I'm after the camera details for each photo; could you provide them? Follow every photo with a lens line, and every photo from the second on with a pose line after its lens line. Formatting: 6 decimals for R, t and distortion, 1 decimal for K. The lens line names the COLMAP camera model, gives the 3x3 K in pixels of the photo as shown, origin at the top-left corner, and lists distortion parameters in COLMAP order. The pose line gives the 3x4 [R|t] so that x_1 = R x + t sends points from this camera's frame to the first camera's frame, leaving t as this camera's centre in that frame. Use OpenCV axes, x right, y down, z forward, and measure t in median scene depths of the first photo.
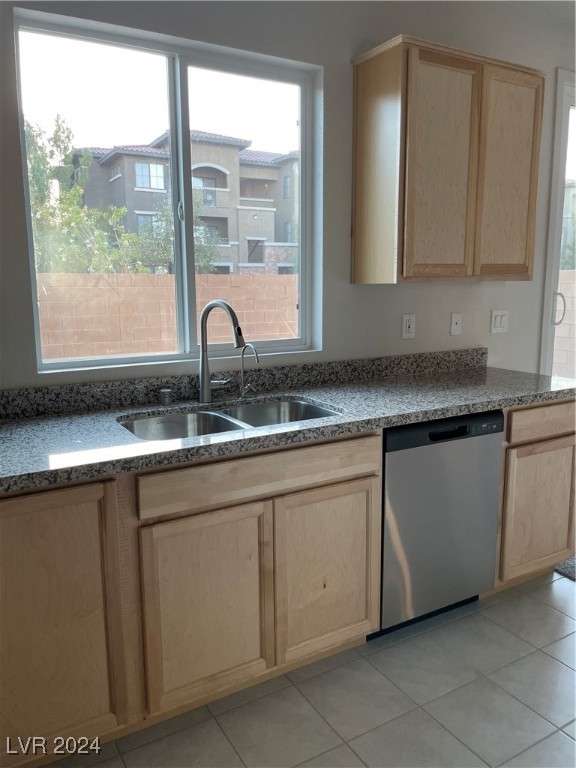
lens RADIAL K [[596.5, 0, 287.7], [0, 596.5, 383.5], [0, 0, 1]] dist [-0.000929, -0.000077]
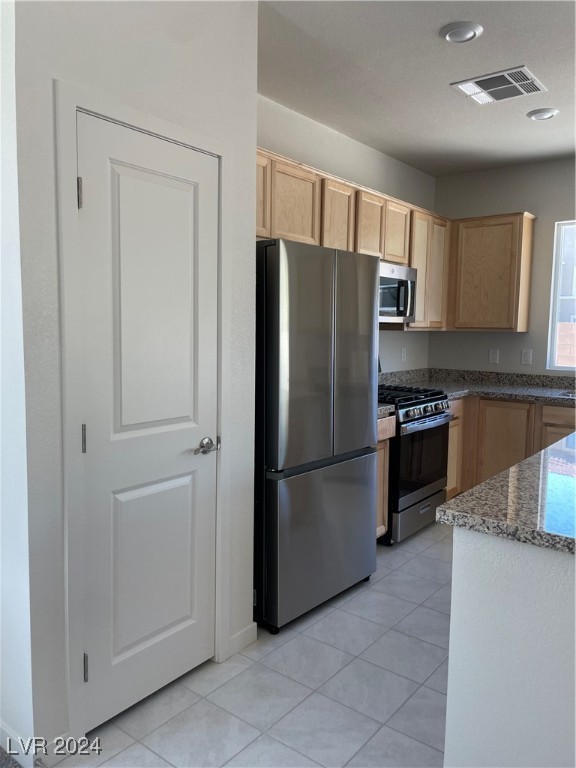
lens RADIAL K [[596.5, 0, 287.7], [0, 596.5, 383.7], [0, 0, 1]] dist [-0.000929, -0.000077]
pose [[0.364542, 0.098149, -0.926000, 1.735397], [-0.175989, 0.983770, 0.034990, 0.167280], [0.914405, 0.150210, 0.375898, -1.021392]]
